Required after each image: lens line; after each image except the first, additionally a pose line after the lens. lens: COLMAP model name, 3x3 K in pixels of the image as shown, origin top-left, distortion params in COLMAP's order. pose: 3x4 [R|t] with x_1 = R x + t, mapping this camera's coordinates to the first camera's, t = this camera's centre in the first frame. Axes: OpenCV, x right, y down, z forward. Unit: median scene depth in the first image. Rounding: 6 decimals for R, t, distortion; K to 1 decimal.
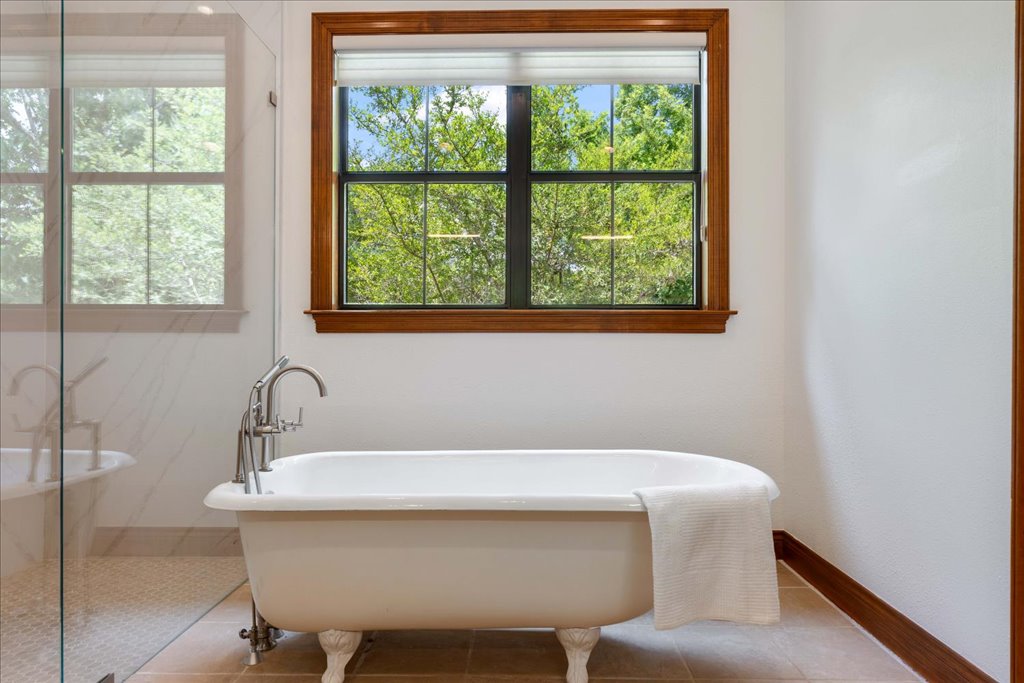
lens RADIAL K [[591.9, 0, 514.0], [0, 591.9, 340.8], [0, 0, 1]] dist [-0.007811, -0.001146]
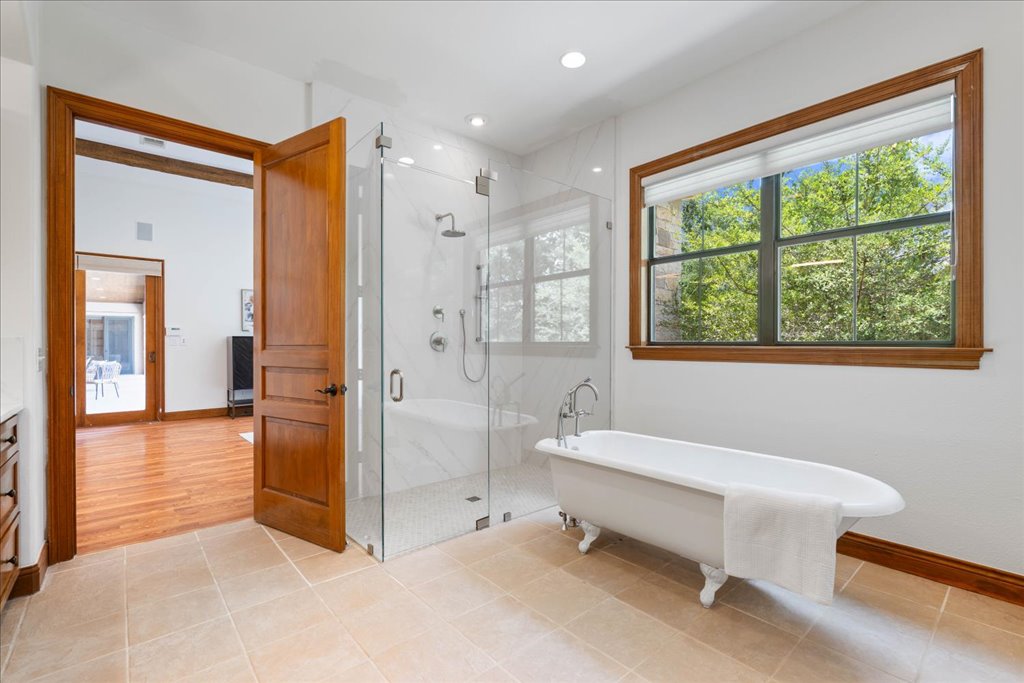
lens RADIAL K [[454.0, 0, 511.8], [0, 454.0, 339.6], [0, 0, 1]] dist [-0.002259, 0.000600]
pose [[0.668430, -0.007301, -0.743740, 0.395764], [0.003293, 0.999971, -0.006857, -0.061819], [0.743768, 0.002134, 0.668434, -0.114032]]
